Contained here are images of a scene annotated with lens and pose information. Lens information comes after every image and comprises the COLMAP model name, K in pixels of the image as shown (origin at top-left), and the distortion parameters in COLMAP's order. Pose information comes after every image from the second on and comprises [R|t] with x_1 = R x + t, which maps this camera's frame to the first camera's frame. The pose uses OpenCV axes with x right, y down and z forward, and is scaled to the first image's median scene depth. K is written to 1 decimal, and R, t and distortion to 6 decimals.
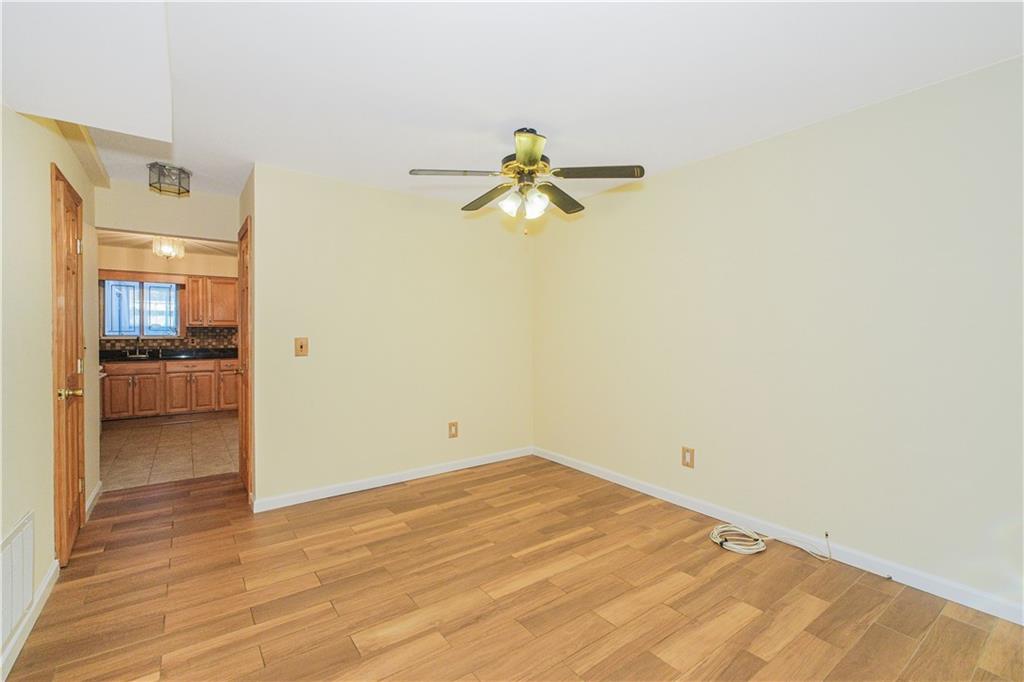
lens RADIAL K [[431.5, 0, 518.1], [0, 431.5, 338.1], [0, 0, 1]] dist [0.002184, -0.000282]
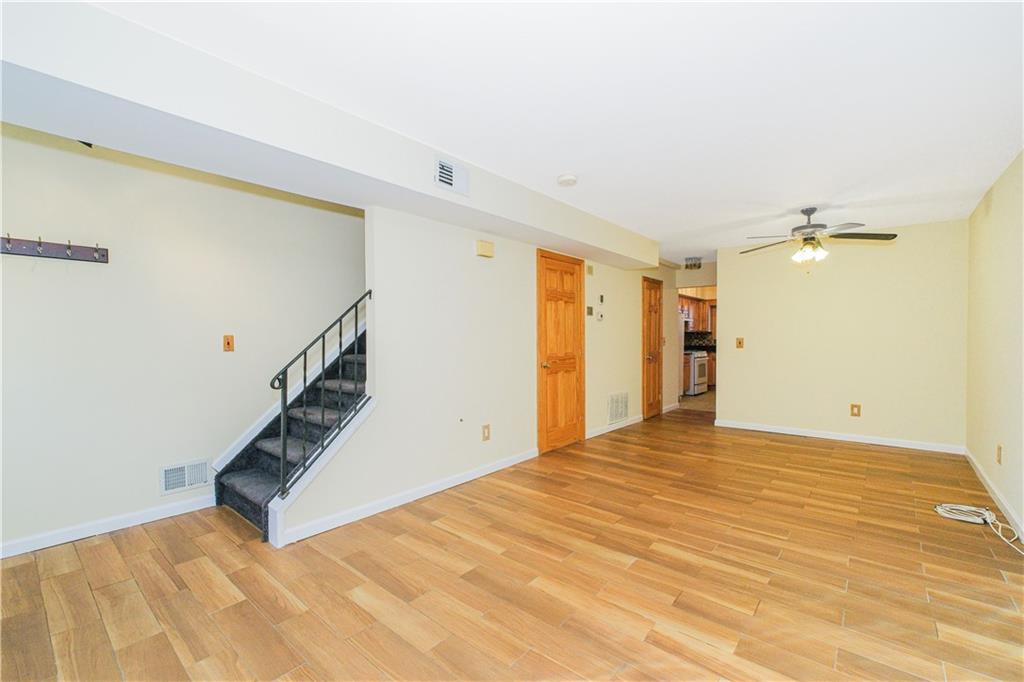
lens RADIAL K [[431.5, 0, 512.4], [0, 431.5, 339.0], [0, 0, 1]] dist [0.002184, -0.000282]
pose [[0.205624, 0.001550, -0.978630, 0.545697], [-0.007337, 0.999973, 0.000042, 0.005586], [0.978604, 0.007171, 0.205630, -0.160236]]
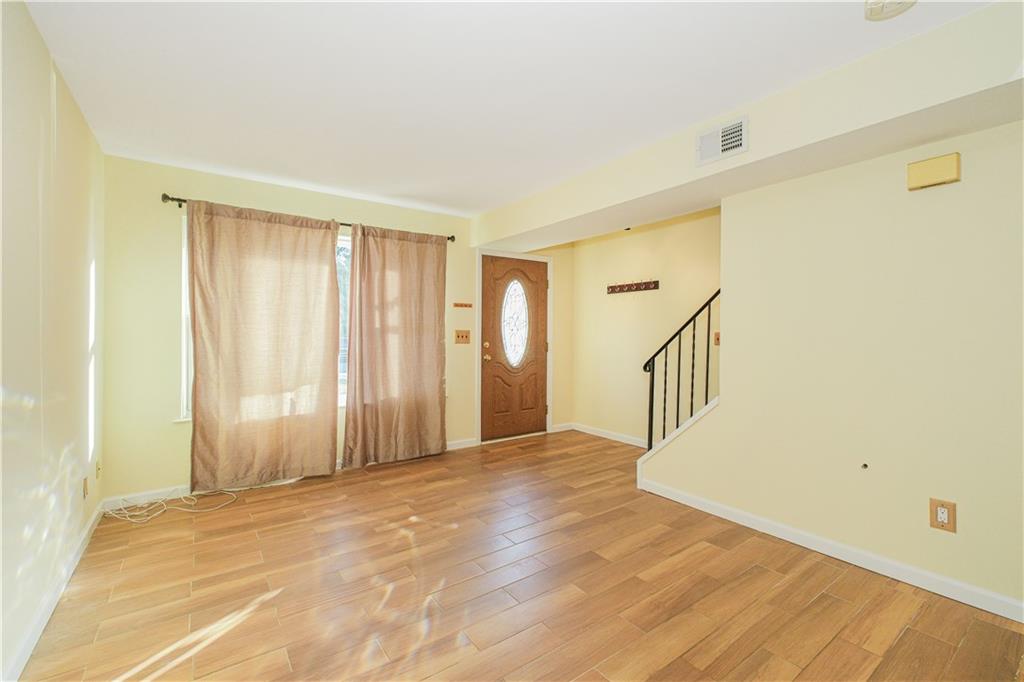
lens RADIAL K [[431.5, 0, 522.5], [0, 431.5, 325.4], [0, 0, 1]] dist [0.002184, -0.000282]
pose [[-0.999903, -0.008528, 0.011038, 0.257809], [-0.008651, 0.999901, -0.011126, 0.002674], [-0.010942, -0.011221, -0.999877, 0.250828]]
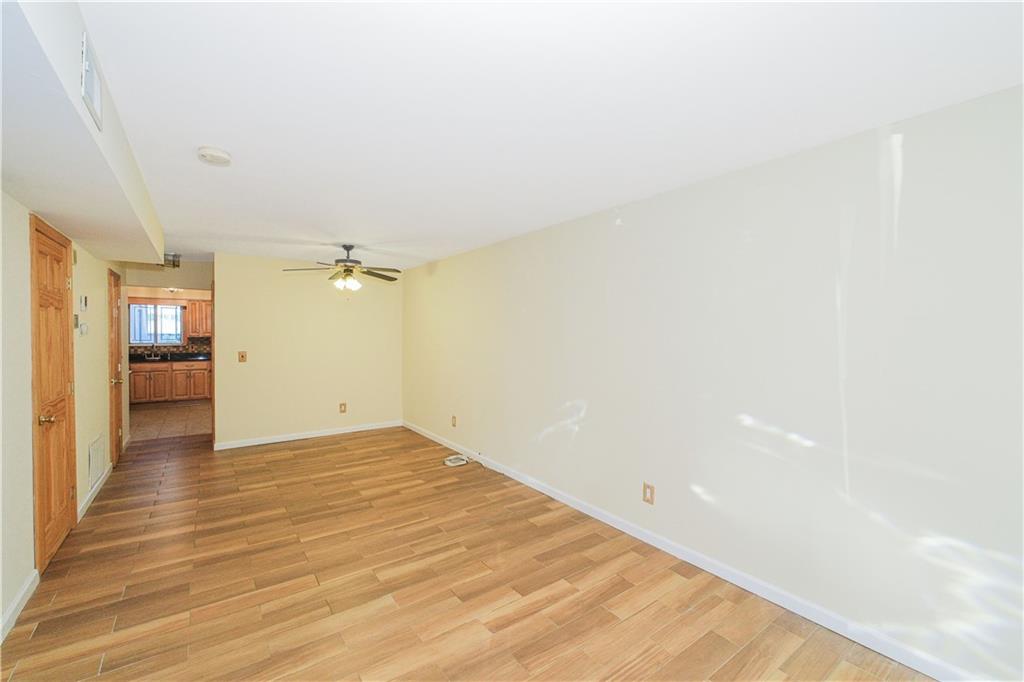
lens RADIAL K [[431.5, 0, 510.4], [0, 431.5, 340.2], [0, 0, 1]] dist [0.002184, -0.000282]
pose [[0.999346, 0.004369, -0.035884, 0.320304], [-0.004142, 0.999971, 0.006399, -0.030889], [0.035911, -0.006246, 0.999335, -0.349229]]
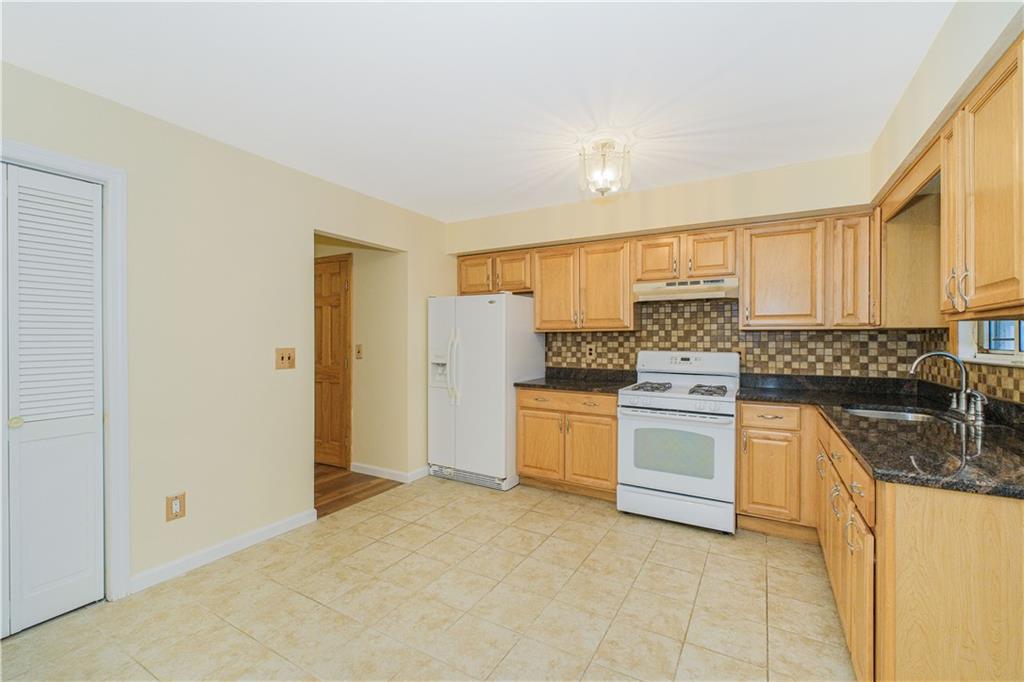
lens RADIAL K [[431.5, 0, 511.7], [0, 431.5, 348.1], [0, 0, 1]] dist [0.002184, -0.000282]
pose [[-0.924114, 0.002775, -0.382107, -0.413528], [0.002574, 0.999996, 0.001037, -0.005377], [0.382109, -0.000025, -0.924117, 1.685355]]
